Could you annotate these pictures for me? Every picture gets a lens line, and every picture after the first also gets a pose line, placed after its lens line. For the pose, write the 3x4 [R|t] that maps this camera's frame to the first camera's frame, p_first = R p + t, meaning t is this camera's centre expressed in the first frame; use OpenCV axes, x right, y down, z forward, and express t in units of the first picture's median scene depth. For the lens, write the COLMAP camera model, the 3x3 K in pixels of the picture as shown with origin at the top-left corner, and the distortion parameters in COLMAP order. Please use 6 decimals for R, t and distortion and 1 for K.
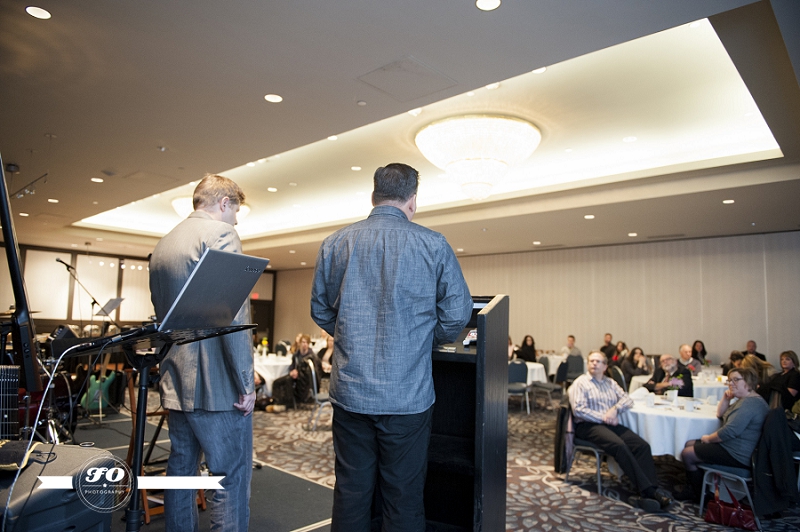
lens RADIAL K [[561.5, 0, 400.0], [0, 561.5, 266.0], [0, 0, 1]] dist [-0.003709, -0.001499]
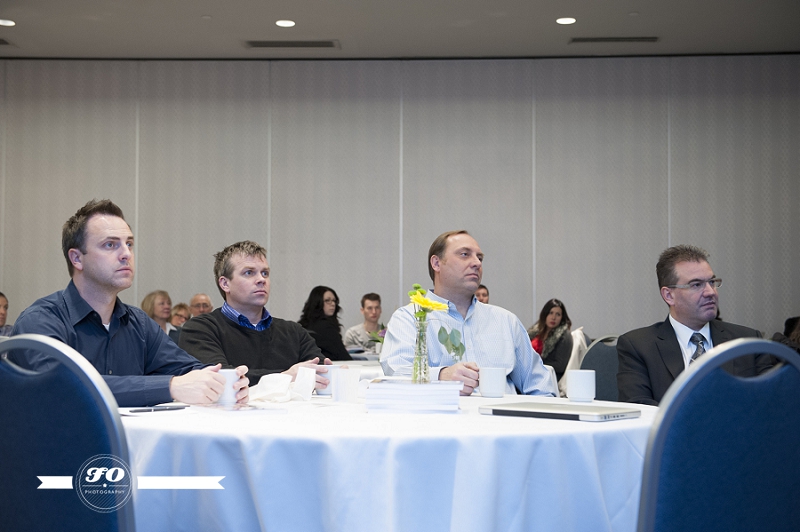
lens RADIAL K [[1098.5, 0, 400.0], [0, 1098.5, 266.0], [0, 0, 1]] dist [0.002131, 0.003034]
pose [[0.757294, 0.022072, 0.652701, -0.126343], [-0.055236, 0.998012, 0.030339, 0.076502], [-0.650734, -0.059028, 0.757008, 0.418033]]
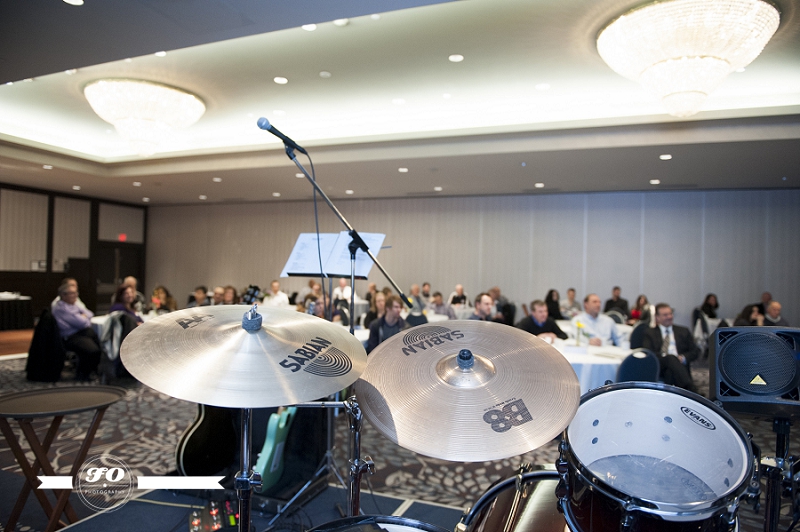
lens RADIAL K [[549.7, 0, 400.0], [0, 549.7, 266.0], [0, 0, 1]] dist [-0.041808, -0.001463]
pose [[0.932372, 0.005938, 0.361452, -0.257143], [-0.040148, 0.995381, 0.087209, 0.018086], [-0.359264, -0.095823, 0.928303, 0.247872]]
